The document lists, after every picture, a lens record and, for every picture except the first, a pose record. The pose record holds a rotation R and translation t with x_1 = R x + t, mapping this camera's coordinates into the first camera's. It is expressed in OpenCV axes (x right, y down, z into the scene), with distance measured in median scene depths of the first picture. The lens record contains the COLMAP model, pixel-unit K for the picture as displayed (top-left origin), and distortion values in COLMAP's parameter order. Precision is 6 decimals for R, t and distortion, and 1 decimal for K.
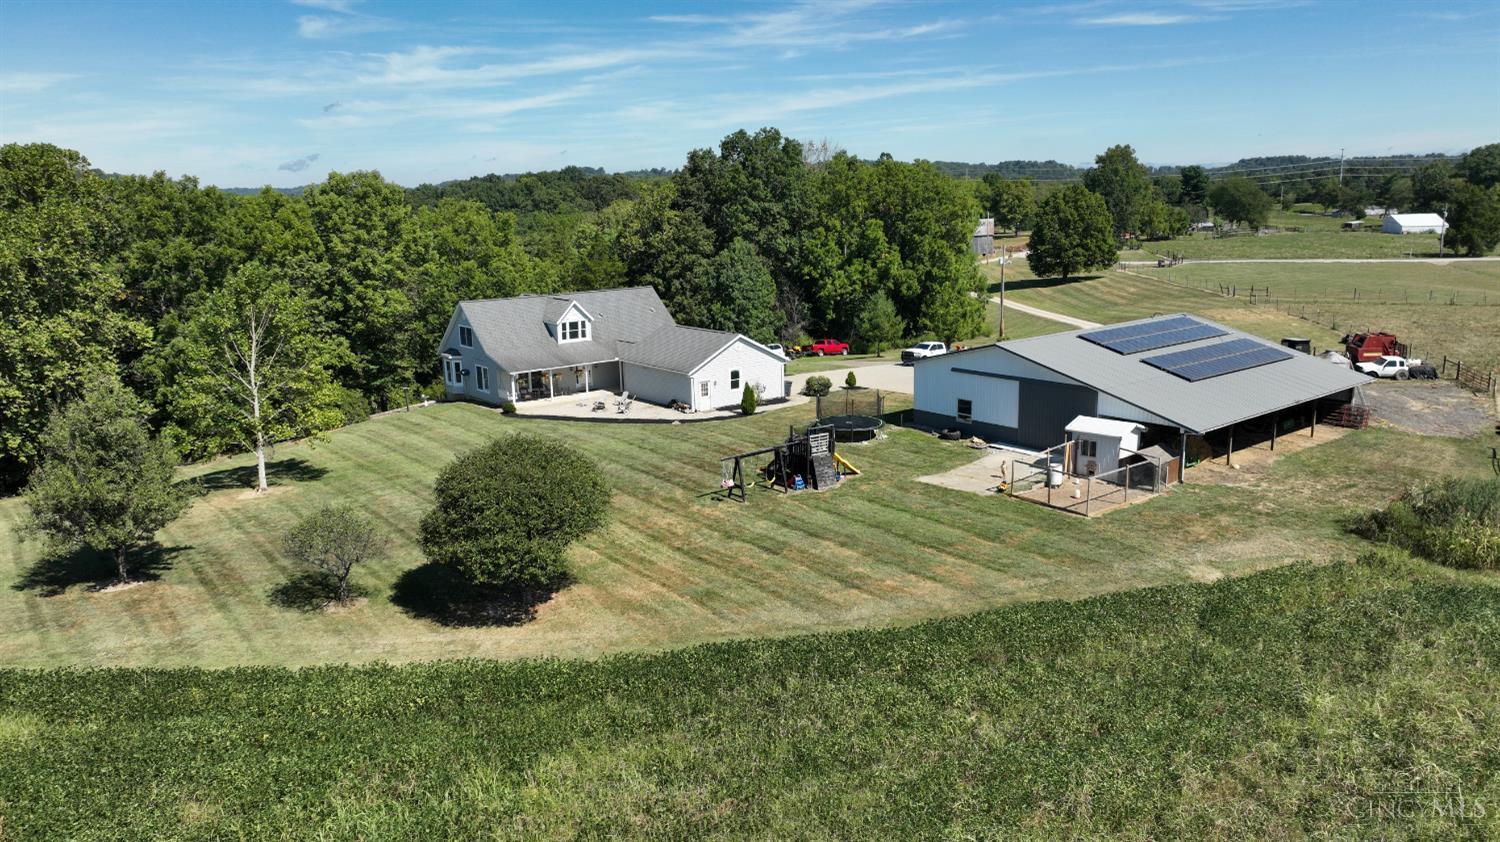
lens RADIAL K [[1046.4, 0, 734.3], [0, 1046.4, 421.2], [0, 0, 1]] dist [0.000071, 0.016691]
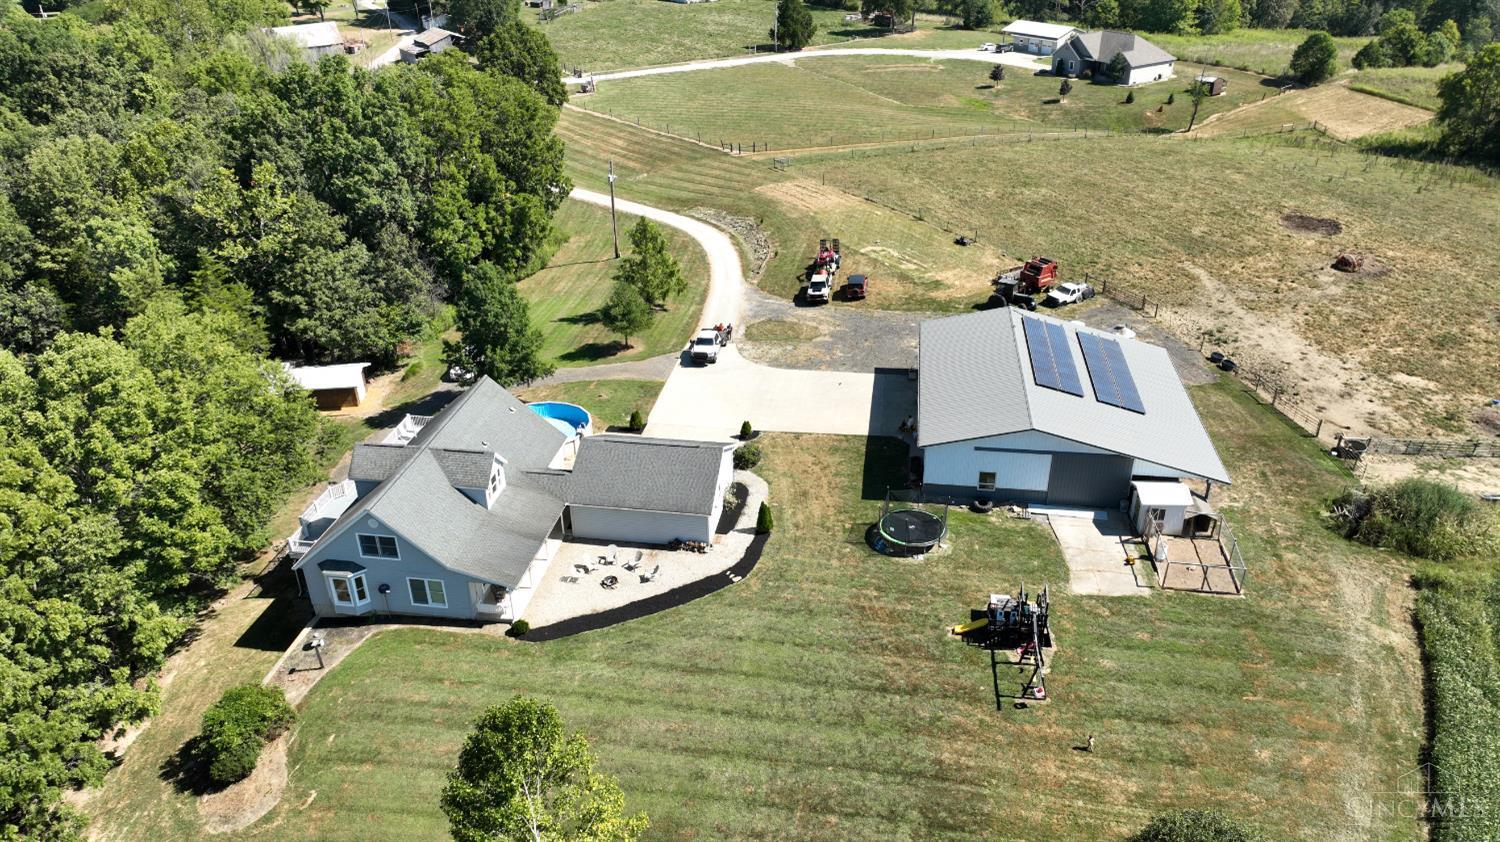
lens RADIAL K [[1046.4, 0, 749.1], [0, 1046.4, 417.6], [0, 0, 1]] dist [0.000071, 0.016691]
pose [[0.734602, -0.309375, 0.603860, -0.603138], [0.147960, 0.941620, 0.302425, -0.439626], [-0.662169, -0.132815, 0.737491, 0.364035]]
